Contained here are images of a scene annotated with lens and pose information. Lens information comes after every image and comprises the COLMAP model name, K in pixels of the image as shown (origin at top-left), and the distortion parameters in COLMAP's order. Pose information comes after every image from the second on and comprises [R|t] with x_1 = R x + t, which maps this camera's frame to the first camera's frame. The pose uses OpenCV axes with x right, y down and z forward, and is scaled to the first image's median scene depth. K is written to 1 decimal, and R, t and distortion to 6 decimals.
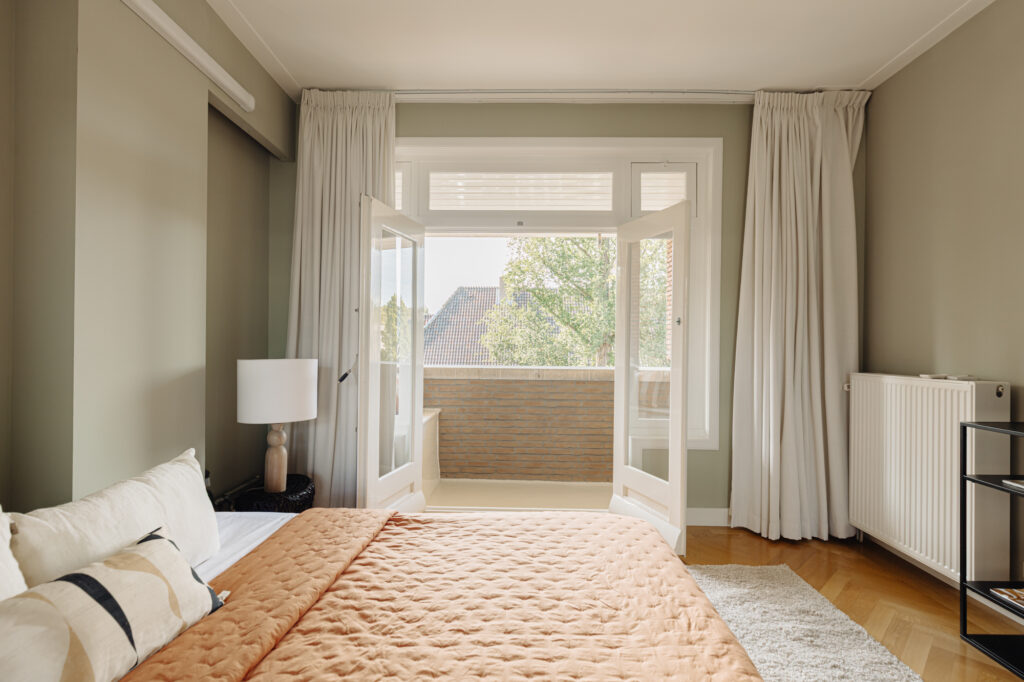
lens RADIAL K [[486.7, 0, 508.3], [0, 486.7, 343.5], [0, 0, 1]] dist [0.000823, 0.000038]
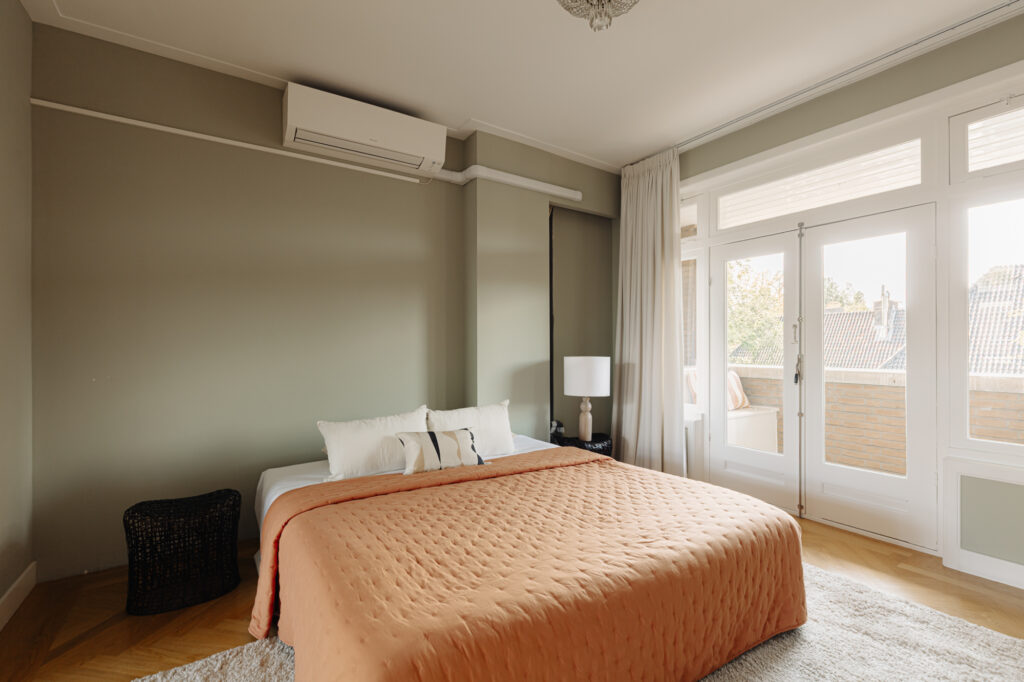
lens RADIAL K [[466.3, 0, 510.4], [0, 466.3, 345.6], [0, 0, 1]] dist [-0.010025, 0.000061]
pose [[0.555186, -0.012887, -0.831626, 0.548006], [0.009365, 0.999913, -0.009242, 0.007209], [0.831673, -0.002657, 0.555259, -0.030918]]
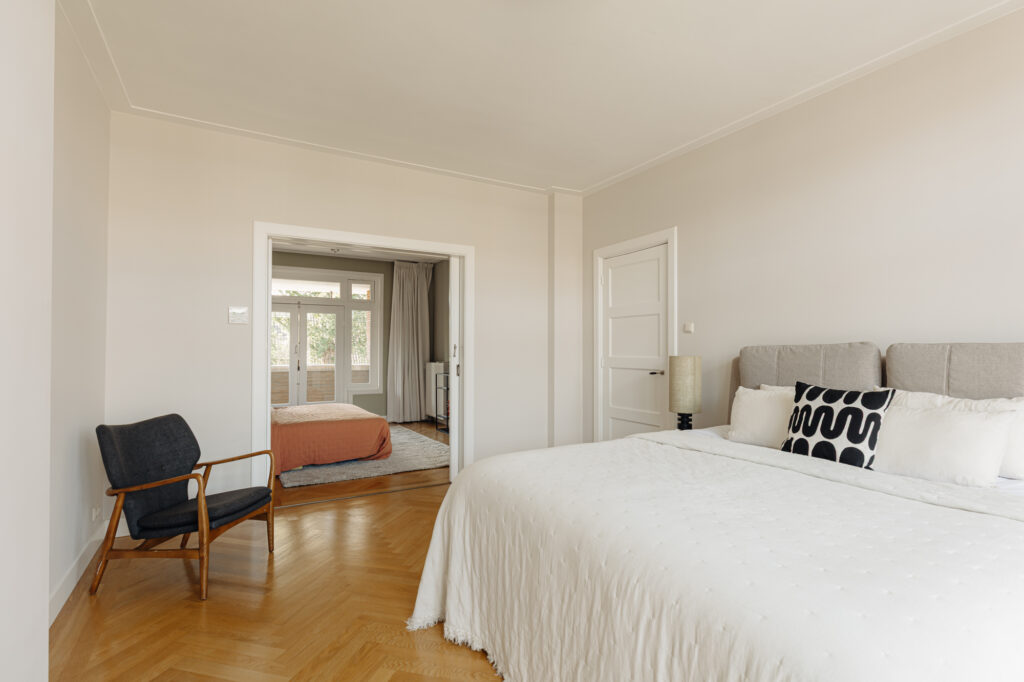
lens RADIAL K [[486.7, 0, 505.2], [0, 486.7, 343.2], [0, 0, 1]] dist [0.000823, 0.000038]
pose [[0.841997, -0.010799, 0.539374, -0.456560], [0.007668, 0.999938, 0.008050, -0.071782], [-0.539427, -0.002642, 0.842028, -1.680546]]
